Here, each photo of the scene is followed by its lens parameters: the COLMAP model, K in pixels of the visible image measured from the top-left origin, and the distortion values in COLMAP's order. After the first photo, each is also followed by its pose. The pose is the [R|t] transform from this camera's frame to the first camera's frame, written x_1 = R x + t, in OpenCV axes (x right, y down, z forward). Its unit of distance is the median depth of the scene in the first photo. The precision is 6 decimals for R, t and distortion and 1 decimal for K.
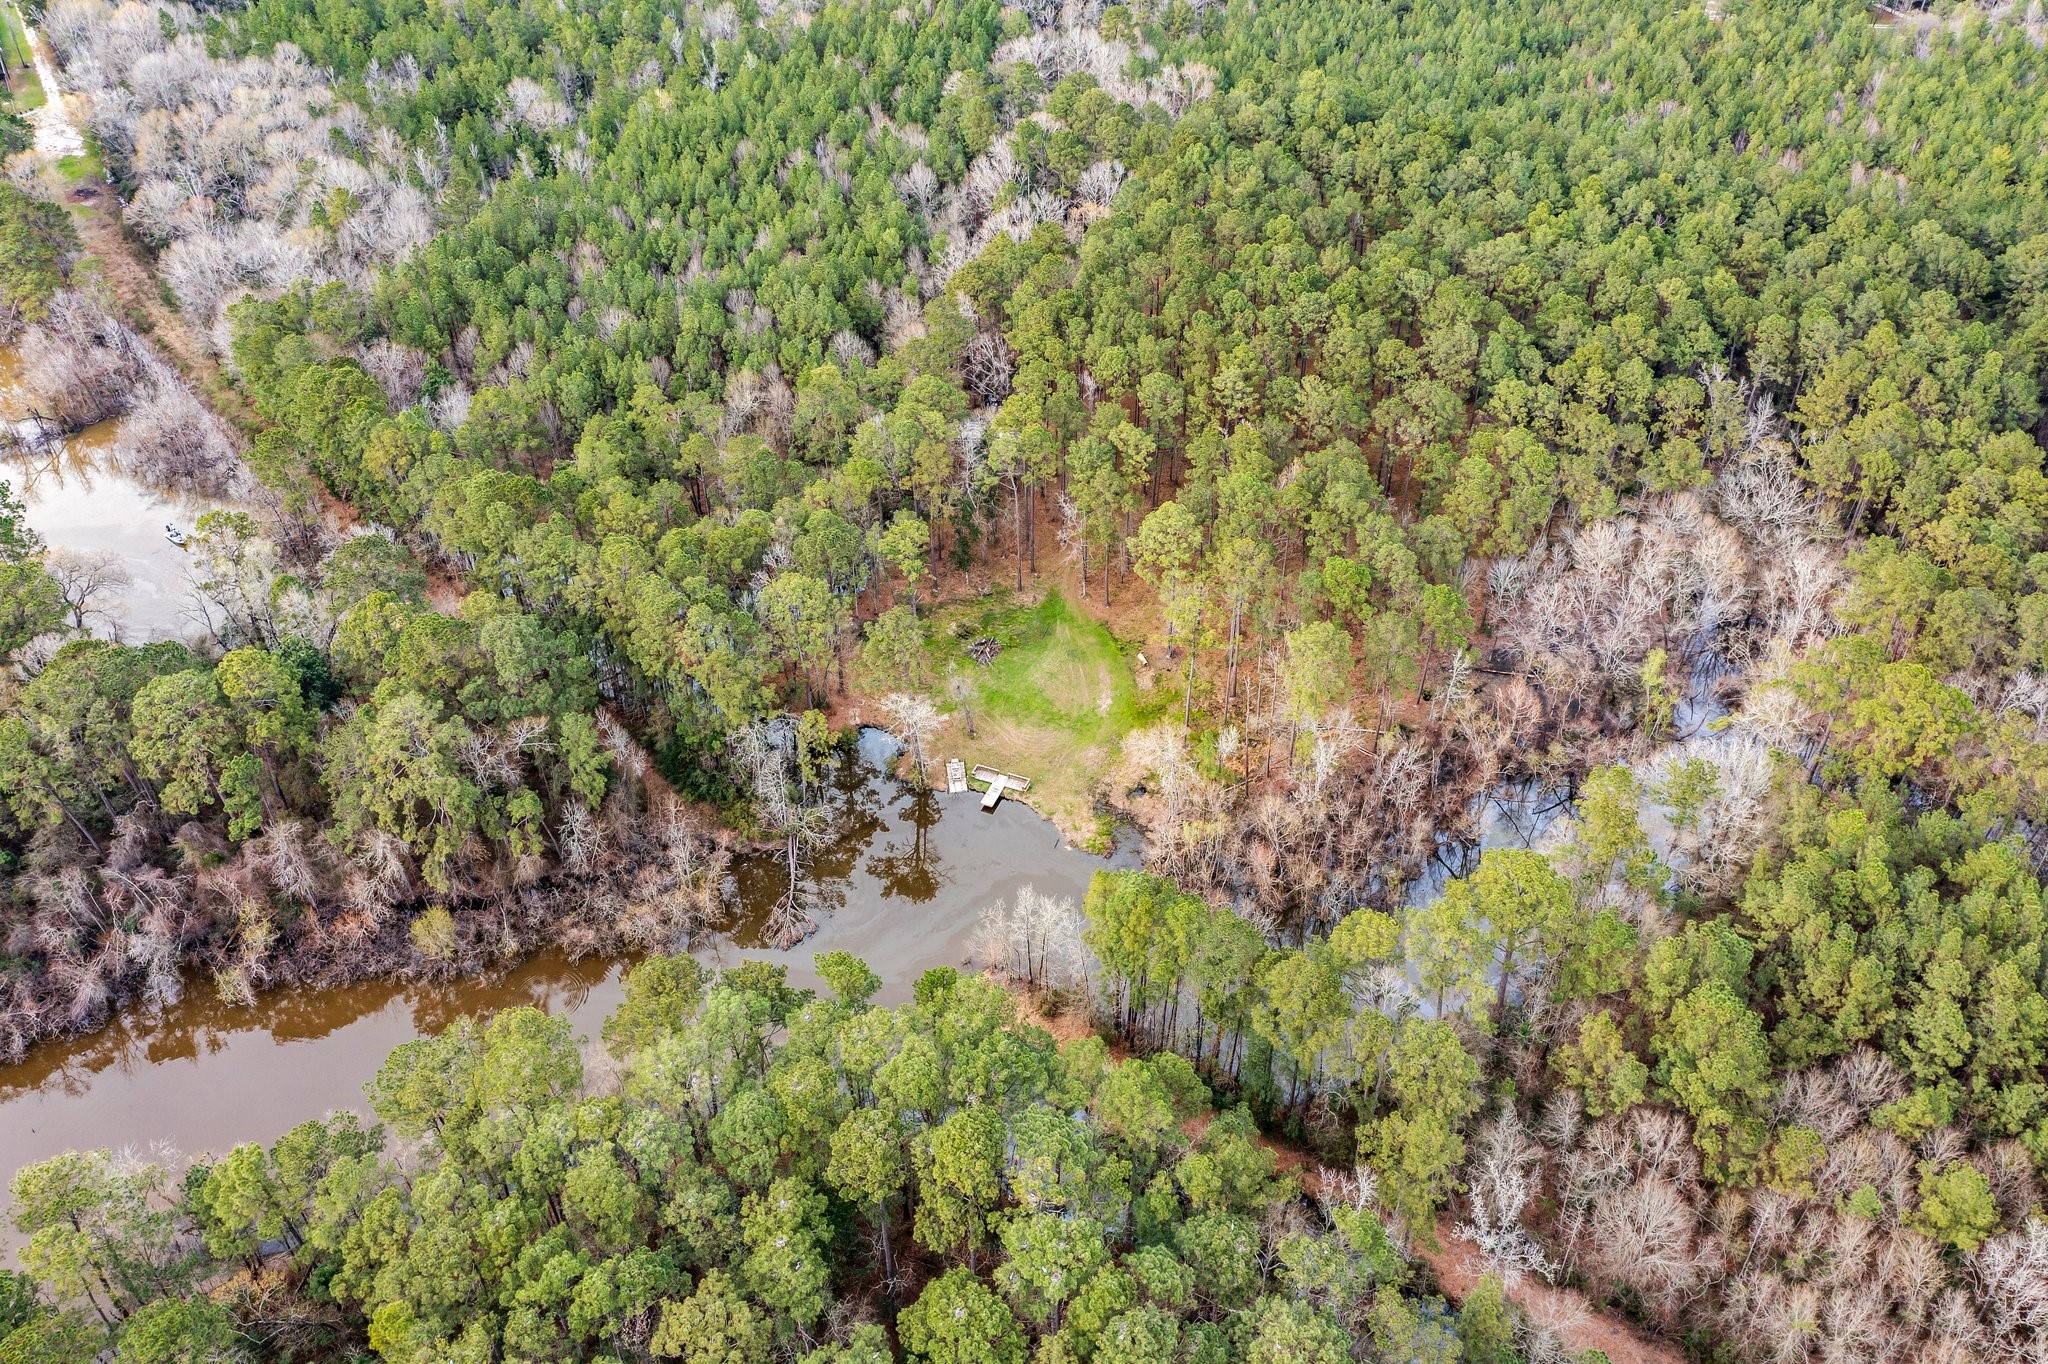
lens RADIAL K [[1635.9, 0, 1020.8], [0, 1635.9, 659.4], [0, 0, 1]] dist [0.002591, 0.011837]
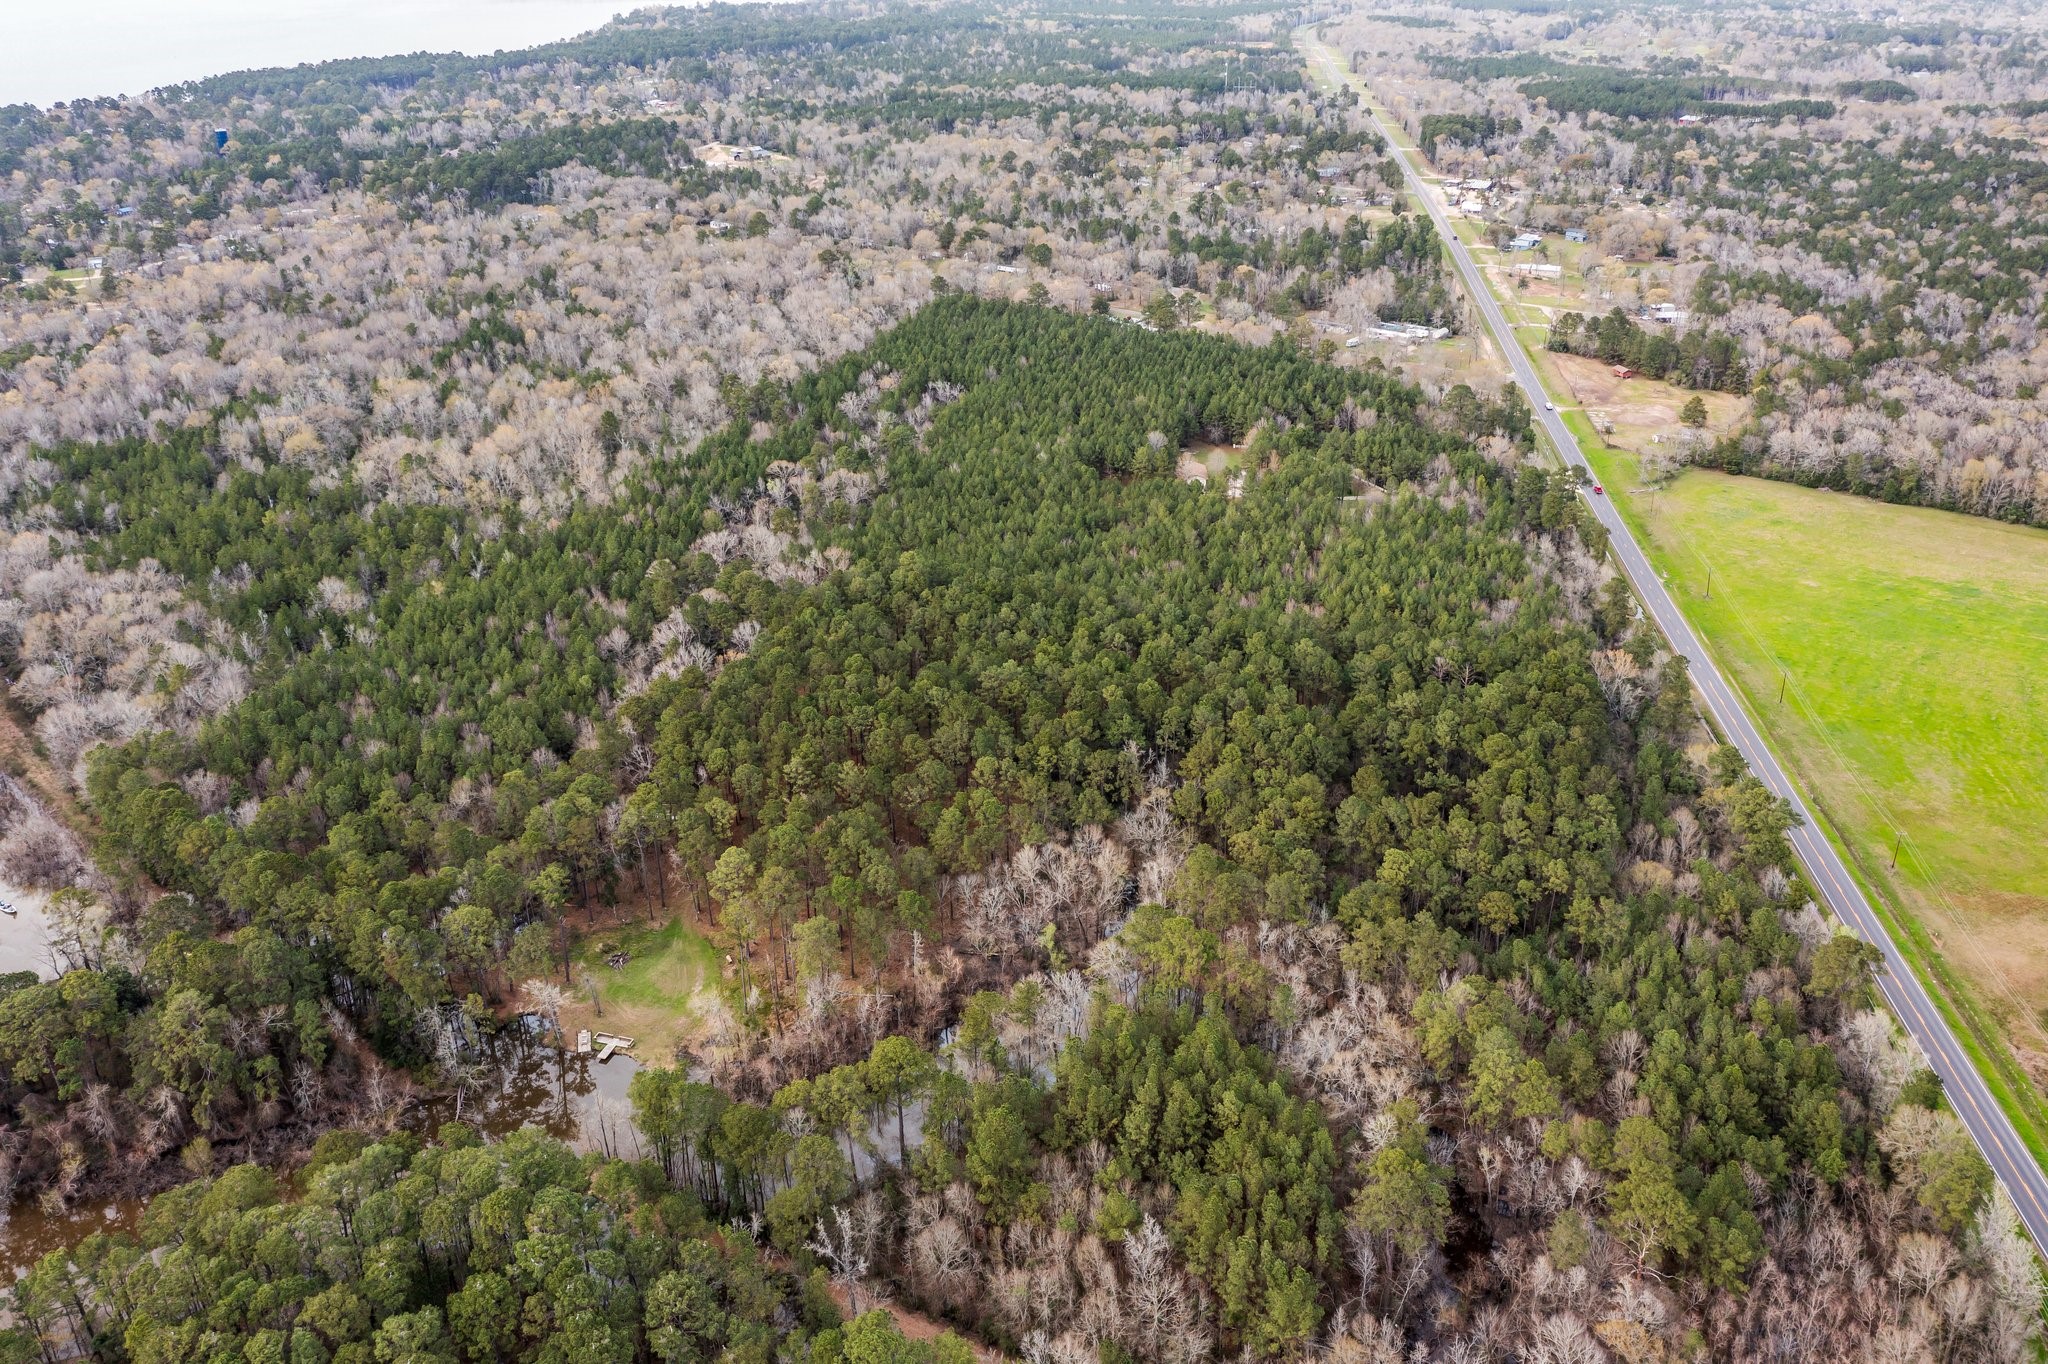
lens RADIAL K [[1635.9, 0, 1020.8], [0, 1635.9, 659.4], [0, 0, 1]] dist [0.002591, 0.011837]
pose [[0.995919, -0.044019, 0.078789, 0.196188], [0.062494, 0.966191, -0.250139, 0.104374], [-0.065114, 0.254042, 0.964999, -0.406538]]
